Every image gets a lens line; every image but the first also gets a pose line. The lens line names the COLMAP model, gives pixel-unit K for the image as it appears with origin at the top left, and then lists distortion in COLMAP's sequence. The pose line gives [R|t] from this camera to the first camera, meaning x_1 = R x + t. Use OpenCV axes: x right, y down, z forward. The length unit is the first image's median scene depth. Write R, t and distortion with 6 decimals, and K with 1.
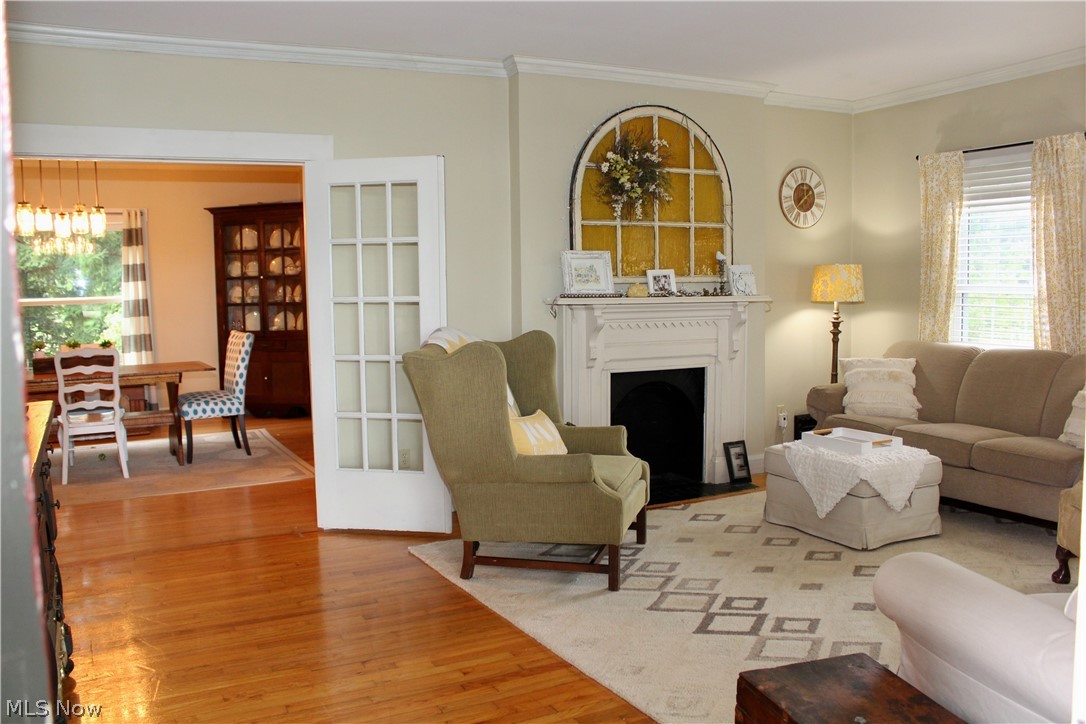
lens RADIAL K [[886.7, 0, 537.5], [0, 886.7, 361.0], [0, 0, 1]] dist [-0.122806, 0.080932]
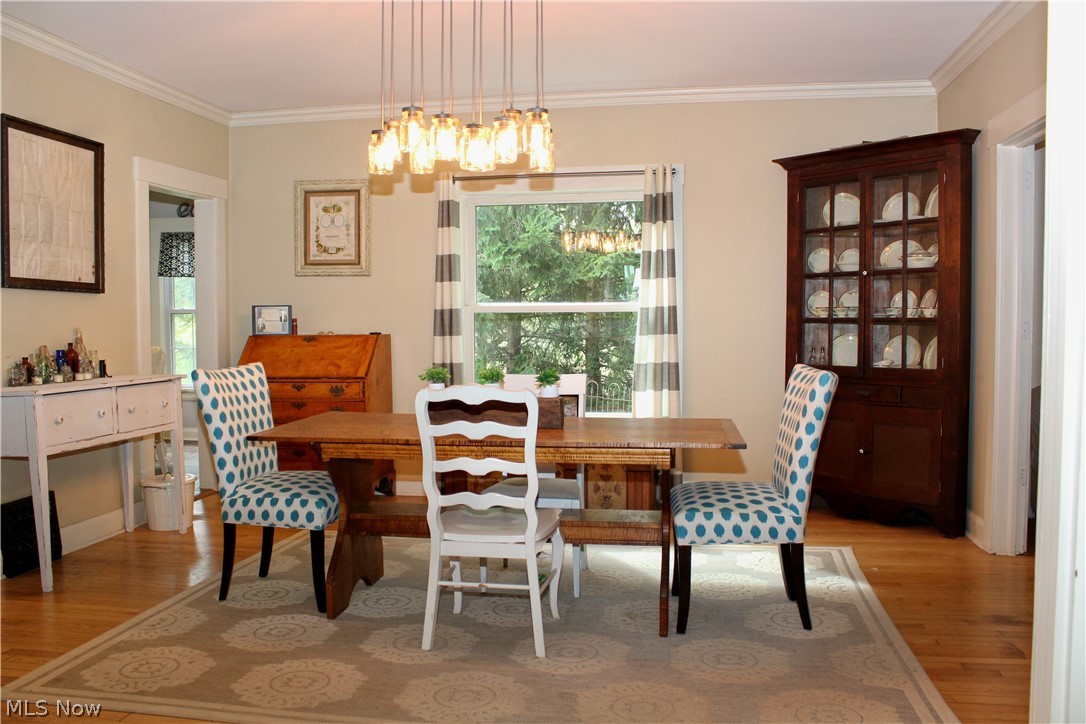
lens RADIAL K [[886.7, 0, 534.4], [0, 886.7, 359.0], [0, 0, 1]] dist [-0.122806, 0.080932]
pose [[0.781354, 0.044745, -0.622482, -0.132859], [-0.069646, 0.997448, -0.015722, -0.017006], [0.620190, 0.055638, 0.782476, 0.444291]]
